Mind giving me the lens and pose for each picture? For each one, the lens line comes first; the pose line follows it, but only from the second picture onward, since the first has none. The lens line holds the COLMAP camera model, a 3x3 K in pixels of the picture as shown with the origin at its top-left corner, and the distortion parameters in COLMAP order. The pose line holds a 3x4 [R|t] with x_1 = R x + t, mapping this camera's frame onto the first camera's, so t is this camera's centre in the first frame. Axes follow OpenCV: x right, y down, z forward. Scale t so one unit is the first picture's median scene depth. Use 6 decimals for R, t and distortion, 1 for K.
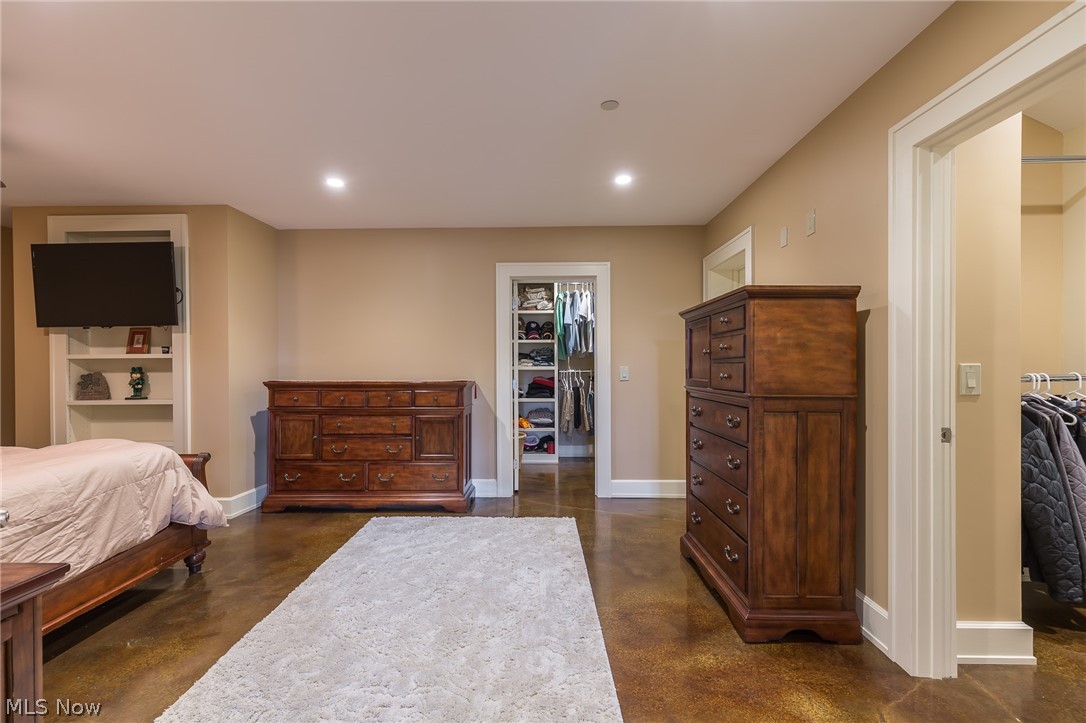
lens RADIAL K [[491.2, 0, 539.4], [0, 491.2, 361.8], [0, 0, 1]] dist [0.001177, -0.001895]
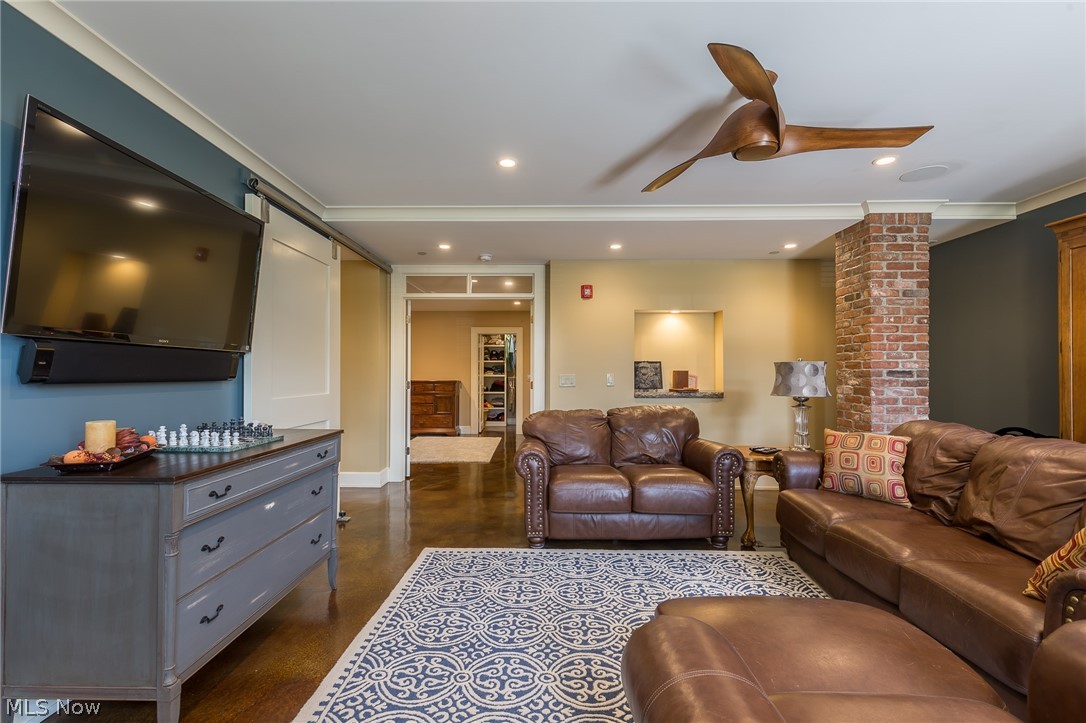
lens RADIAL K [[491.2, 0, 543.6], [0, 491.2, 362.4], [0, 0, 1]] dist [0.001177, -0.001895]
pose [[0.999790, 0.007380, 0.019106, 0.246005], [-0.007020, 0.999799, -0.018799, -0.006183], [-0.019241, 0.018661, 0.999641, -1.510181]]
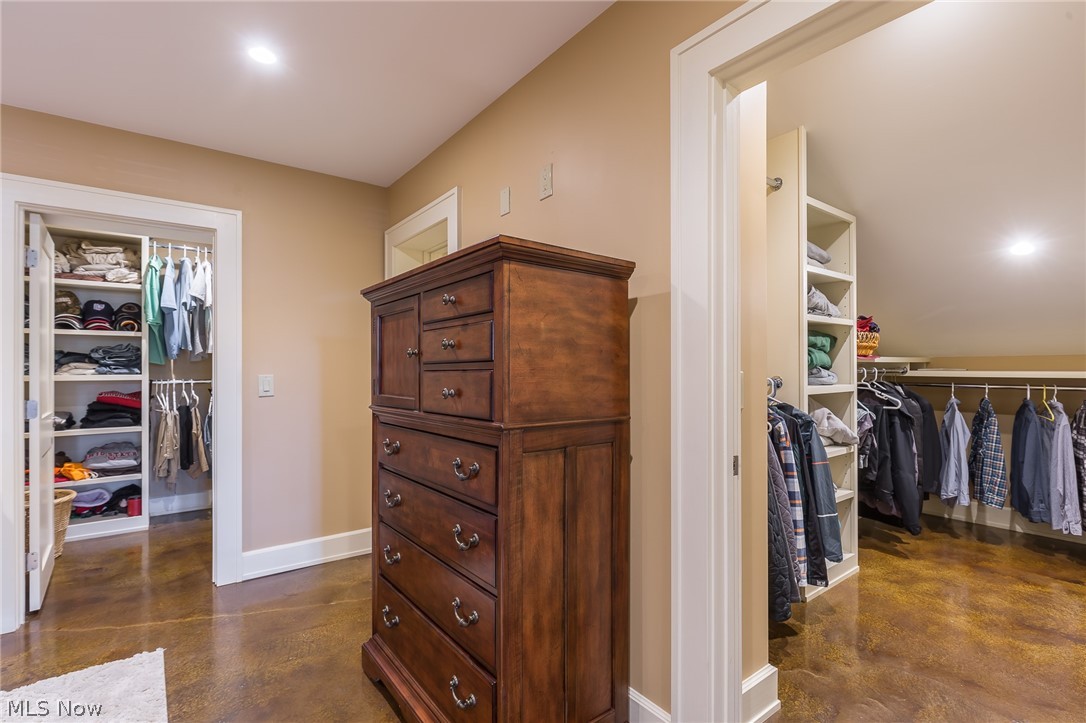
lens RADIAL K [[491.2, 0, 542.9], [0, 491.2, 366.2], [0, 0, 1]] dist [0.001177, -0.001895]
pose [[0.780708, 0.003433, 0.624887, 0.065995], [-0.001983, 0.999993, -0.003017, -0.000888], [-0.624893, 0.001116, 0.780709, 0.330830]]
